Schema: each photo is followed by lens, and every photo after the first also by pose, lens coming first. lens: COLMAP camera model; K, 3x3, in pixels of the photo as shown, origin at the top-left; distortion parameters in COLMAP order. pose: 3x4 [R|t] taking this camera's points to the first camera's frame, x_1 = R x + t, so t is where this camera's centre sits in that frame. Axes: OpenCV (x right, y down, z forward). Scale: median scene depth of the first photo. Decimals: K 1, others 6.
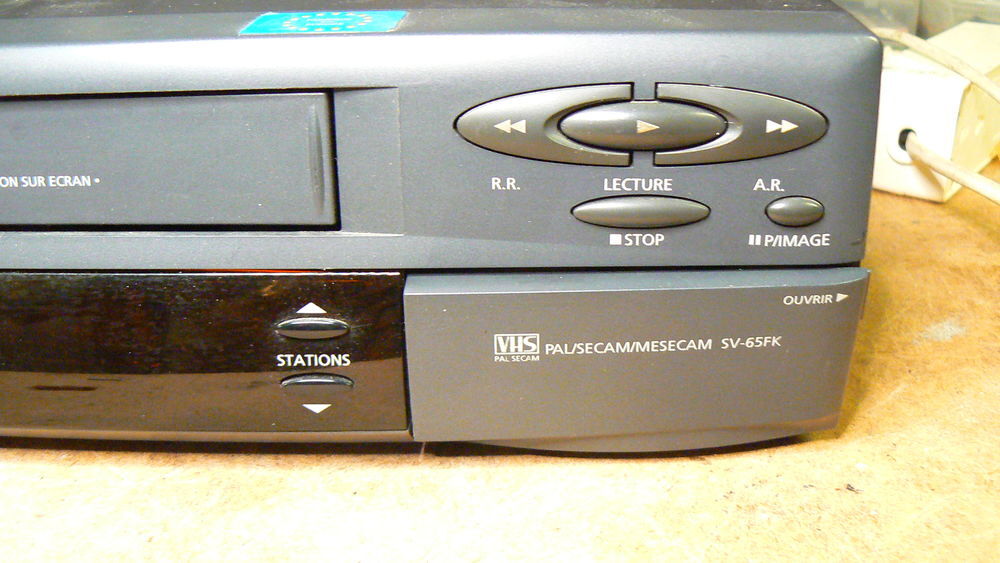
lens RADIAL K [[1127.6, 0, 500.0], [0, 1127.6, 281.5], [0, 0, 1]] dist [-0.227111, 0.180005]
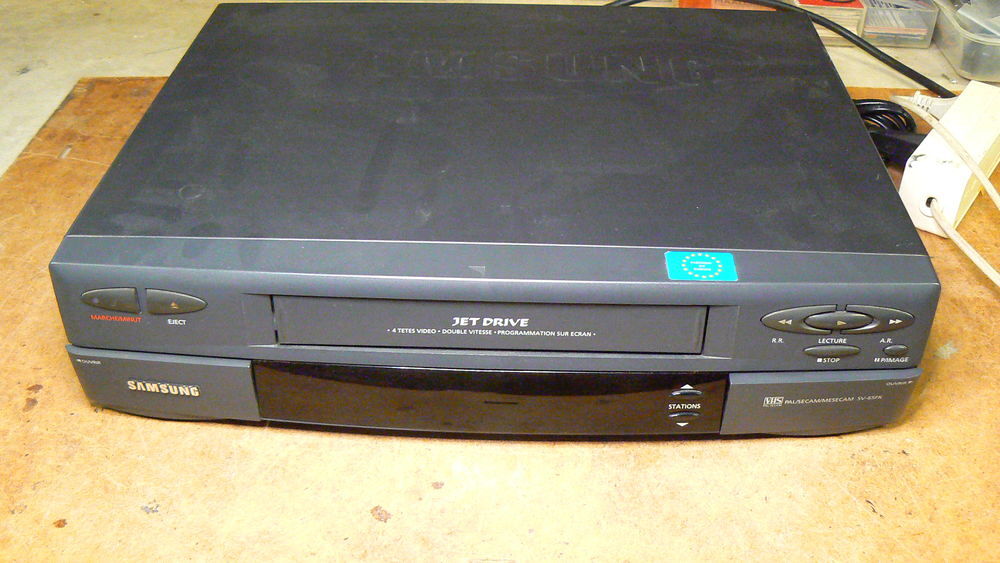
lens RADIAL K [[1127.6, 0, 500.0], [0, 1127.6, 281.5], [0, 0, 1]] dist [-0.227111, 0.180005]
pose [[0.999426, -0.001464, 0.033837, -0.630846], [-0.006337, 0.973334, 0.229305, -0.710056], [-0.033270, -0.229388, 0.972766, -1.164352]]
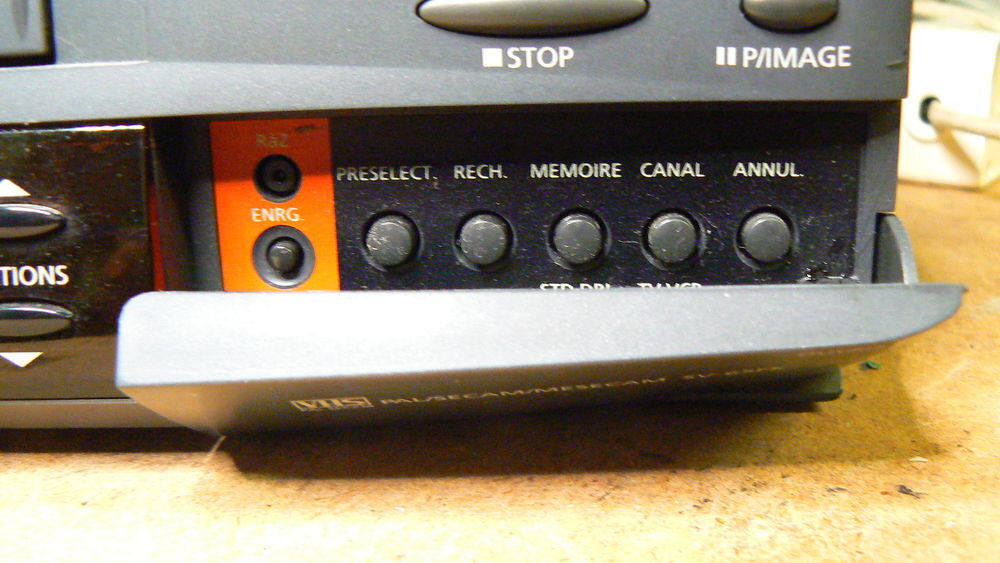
lens RADIAL K [[1127.6, 0, 500.0], [0, 1127.6, 281.5], [0, 0, 1]] dist [-0.227111, 0.180005]
pose [[0.999936, -0.010860, 0.003059, 0.102187], [0.011141, 0.993191, -0.115965, 0.148060], [-0.001779, 0.115992, 0.993249, 0.415364]]
